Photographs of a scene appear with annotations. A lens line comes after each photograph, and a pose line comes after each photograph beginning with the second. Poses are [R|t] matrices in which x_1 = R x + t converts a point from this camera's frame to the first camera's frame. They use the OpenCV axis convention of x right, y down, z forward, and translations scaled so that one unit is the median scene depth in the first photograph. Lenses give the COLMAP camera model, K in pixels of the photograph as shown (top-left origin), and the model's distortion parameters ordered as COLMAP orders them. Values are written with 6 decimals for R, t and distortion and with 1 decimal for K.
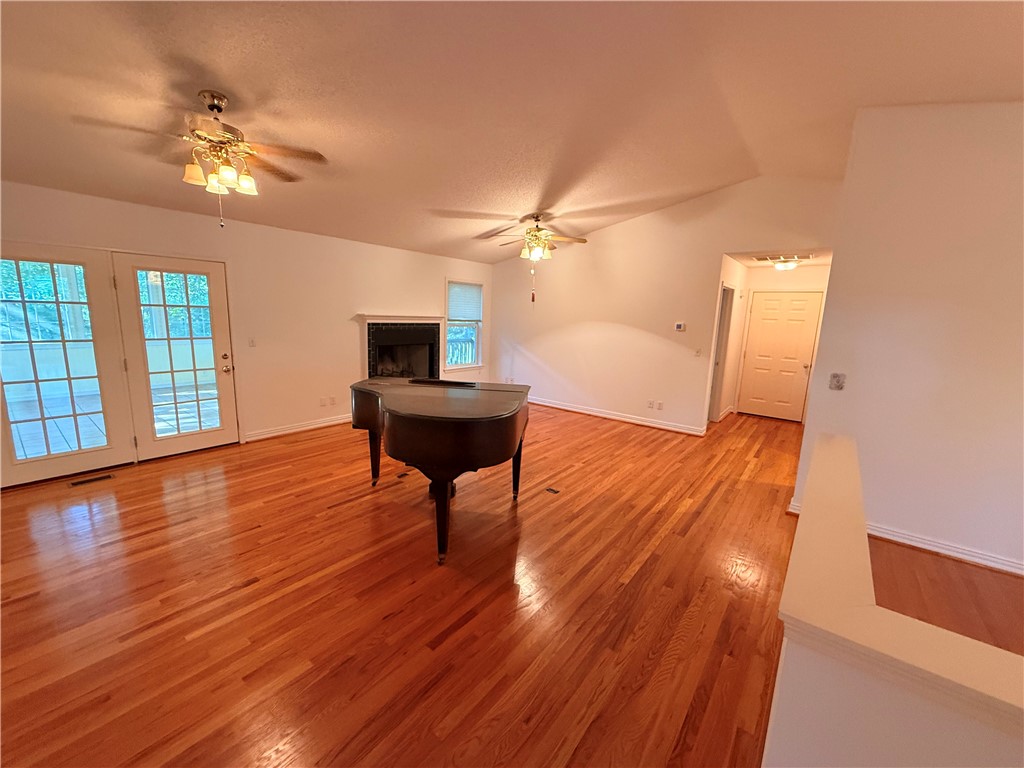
lens RADIAL K [[408.9, 0, 509.6], [0, 408.9, 384.4], [0, 0, 1]] dist [0.000253, 0.000212]
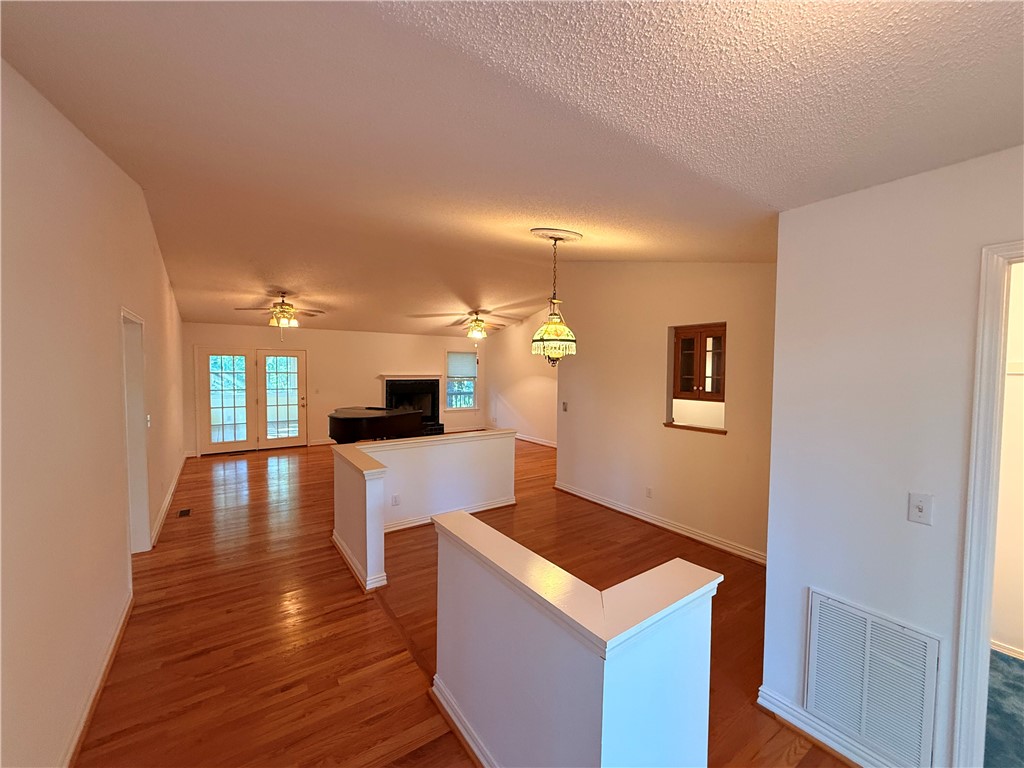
lens RADIAL K [[408.9, 0, 511.1], [0, 408.9, 385.2], [0, 0, 1]] dist [0.000253, 0.000212]
pose [[0.956270, -0.016254, -0.292034, 0.778298], [-0.024012, 0.990722, -0.133769, 0.100695], [0.291499, 0.134932, 0.947007, -0.521799]]
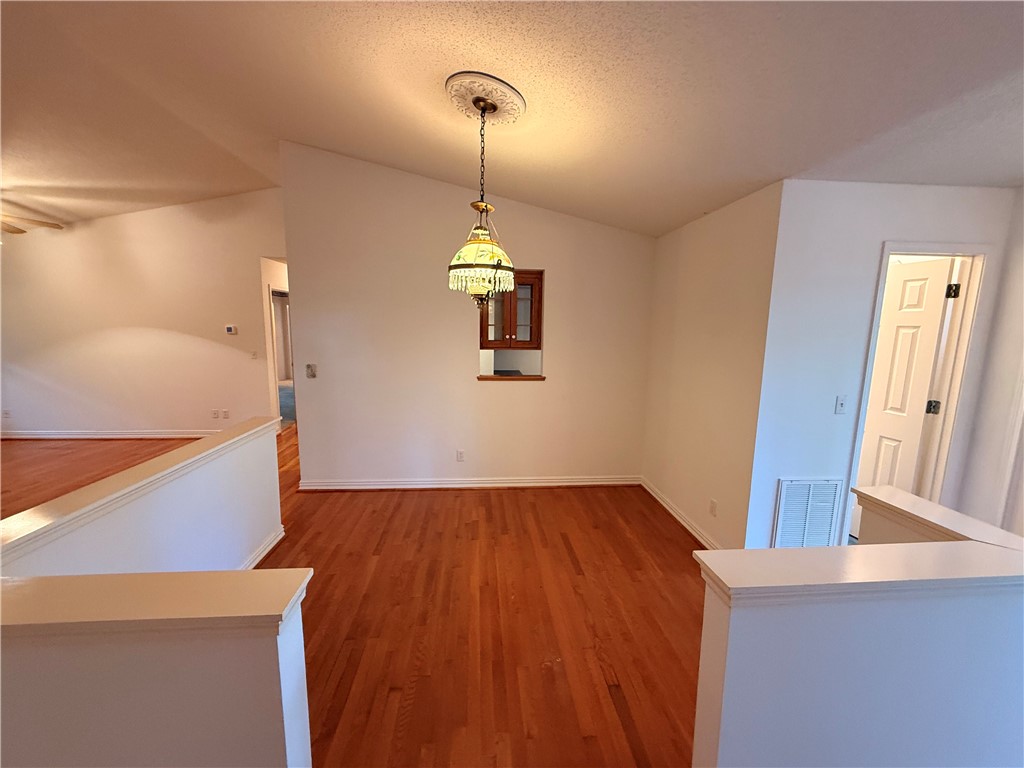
lens RADIAL K [[408.9, 0, 511.1], [0, 408.9, 385.2], [0, 0, 1]] dist [0.000253, 0.000212]
pose [[0.734991, -0.123789, 0.666682, 0.308014], [0.129070, 0.990760, 0.041670, 0.042201], [-0.665680, 0.055421, 0.744177, -0.187788]]
